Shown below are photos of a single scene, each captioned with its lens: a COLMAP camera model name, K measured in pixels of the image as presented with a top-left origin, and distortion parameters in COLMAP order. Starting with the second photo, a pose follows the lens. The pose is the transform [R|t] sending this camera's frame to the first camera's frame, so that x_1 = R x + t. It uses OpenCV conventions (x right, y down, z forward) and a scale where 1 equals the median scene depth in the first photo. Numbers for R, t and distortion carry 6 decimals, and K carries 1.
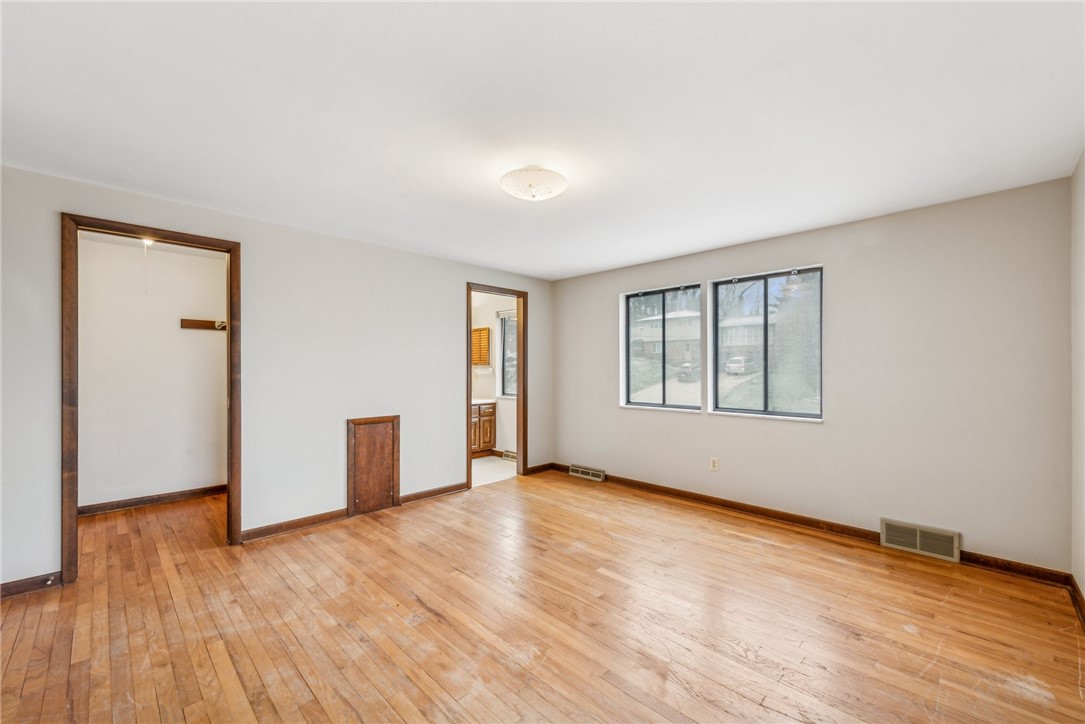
lens RADIAL K [[433.3, 0, 534.8], [0, 433.3, 371.1], [0, 0, 1]] dist [0.012227, -0.002211]
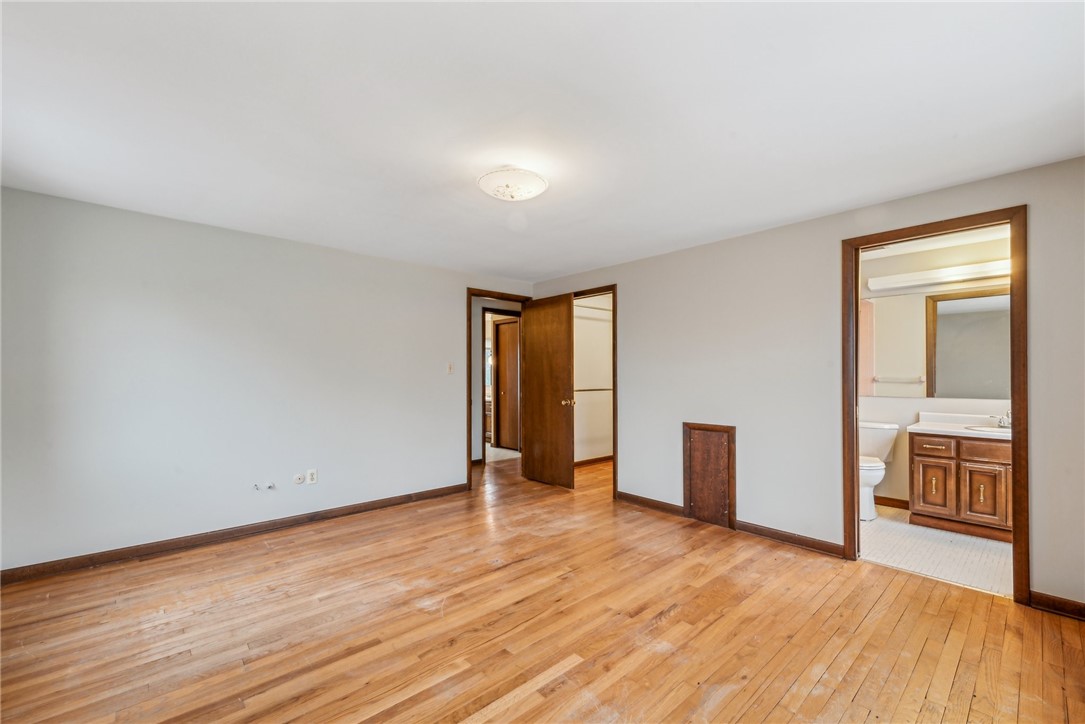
lens RADIAL K [[433.3, 0, 545.7], [0, 433.3, 371.8], [0, 0, 1]] dist [0.012227, -0.002211]
pose [[-0.005137, -0.003876, -0.999979, 0.606330], [-0.005512, 0.999977, -0.003848, -0.003277], [0.999972, 0.005492, -0.005159, 0.668451]]
